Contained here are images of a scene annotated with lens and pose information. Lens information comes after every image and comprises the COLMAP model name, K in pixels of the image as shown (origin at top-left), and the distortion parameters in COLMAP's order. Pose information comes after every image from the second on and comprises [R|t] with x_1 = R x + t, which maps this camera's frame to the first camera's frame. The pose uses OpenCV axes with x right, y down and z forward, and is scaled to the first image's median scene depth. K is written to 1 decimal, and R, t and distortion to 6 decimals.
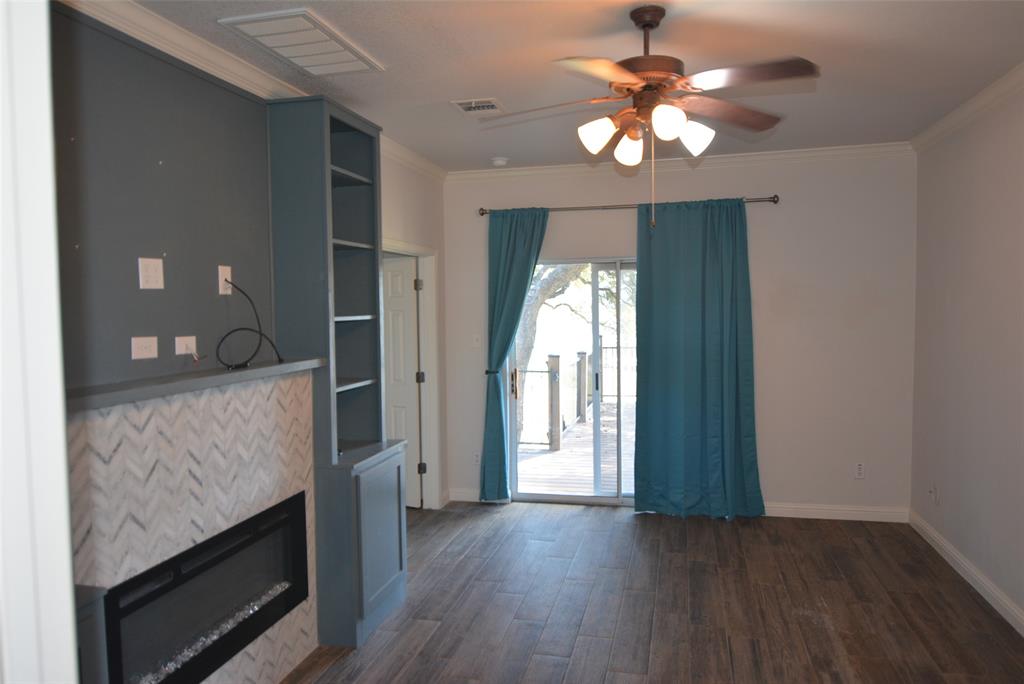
lens RADIAL K [[694.6, 0, 514.6], [0, 694.6, 341.8], [0, 0, 1]] dist [0.003298, -0.018495]
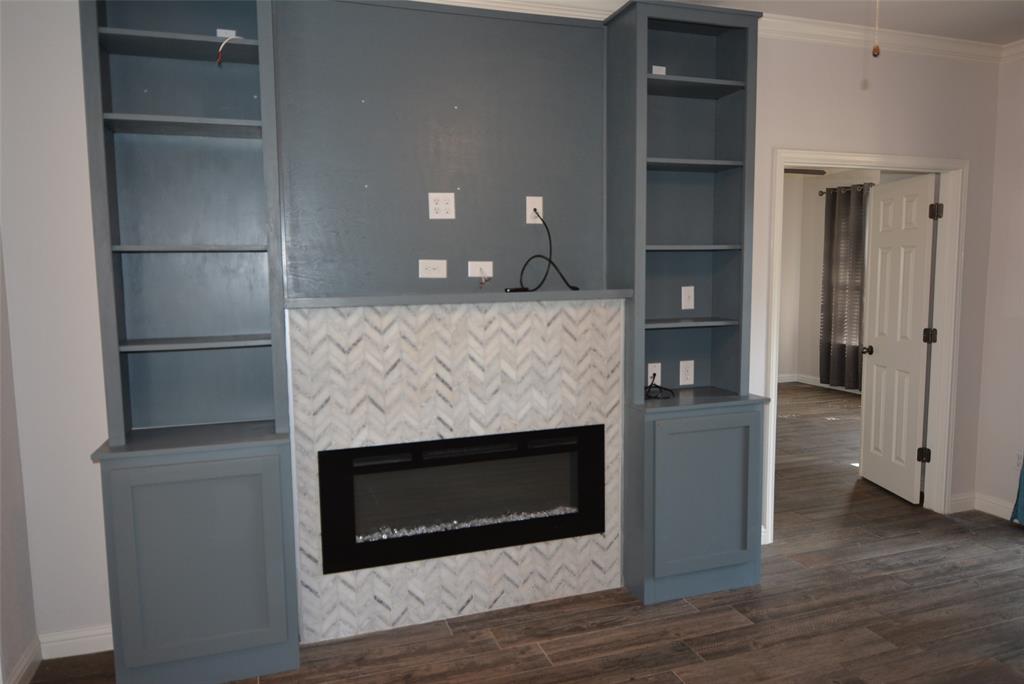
lens RADIAL K [[694.6, 0, 514.0], [0, 694.6, 341.0], [0, 0, 1]] dist [0.003298, -0.018495]
pose [[0.535557, 0.095291, -0.839106, 0.512176], [-0.040887, 0.995374, 0.086941, 0.020762], [0.843509, -0.012254, 0.536976, 0.434908]]
